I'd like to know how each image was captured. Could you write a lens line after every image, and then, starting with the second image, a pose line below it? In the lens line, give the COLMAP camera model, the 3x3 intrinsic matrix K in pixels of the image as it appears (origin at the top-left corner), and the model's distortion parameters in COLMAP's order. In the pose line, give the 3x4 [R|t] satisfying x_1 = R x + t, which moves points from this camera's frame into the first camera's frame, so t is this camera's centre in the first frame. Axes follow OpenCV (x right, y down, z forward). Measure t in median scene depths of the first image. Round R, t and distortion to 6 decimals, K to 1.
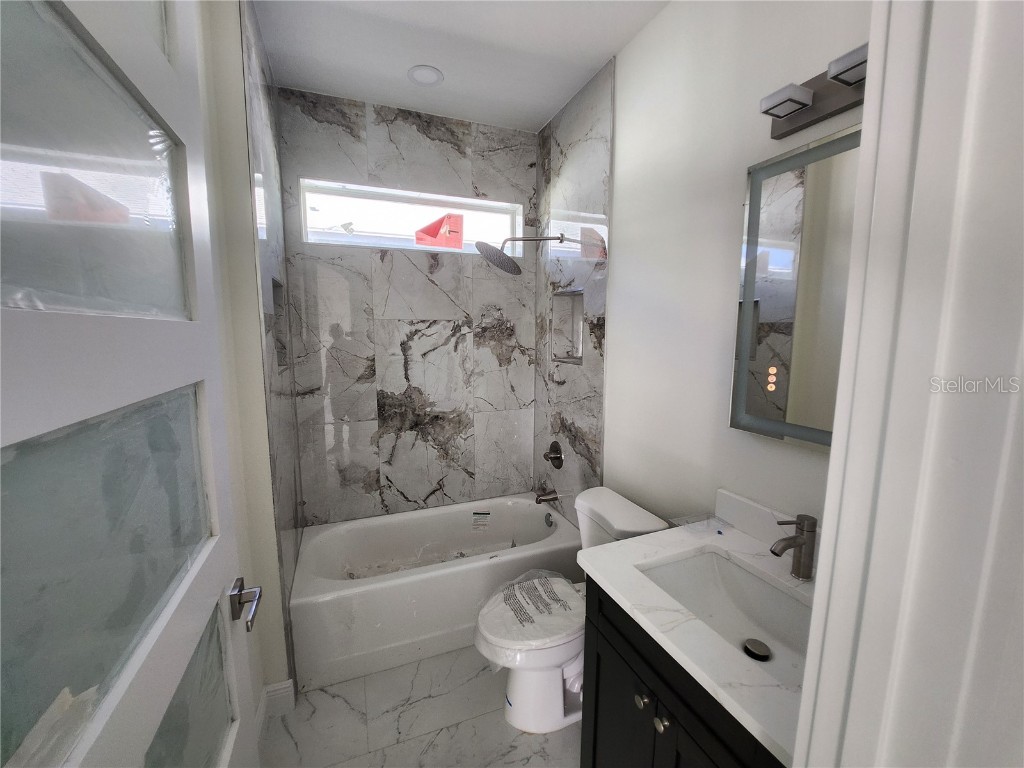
lens RADIAL K [[409.0, 0, 513.3], [0, 409.0, 382.2], [0, 0, 1]] dist [-0.019132, 0.001159]
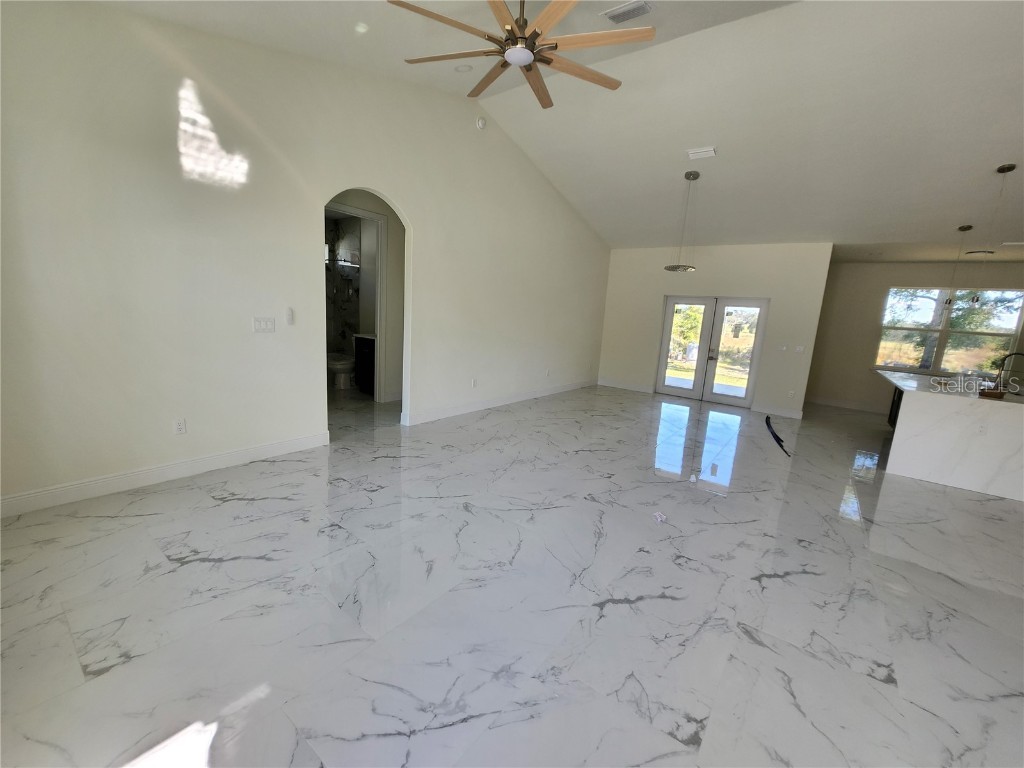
lens RADIAL K [[409.0, 0, 509.8], [0, 409.0, 380.2], [0, 0, 1]] dist [-0.019132, 0.001159]
pose [[0.853728, -0.034087, 0.519602, -0.417247], [0.003947, 0.998250, 0.059002, 0.346538], [-0.520704, -0.048321, 0.852369, -2.178622]]
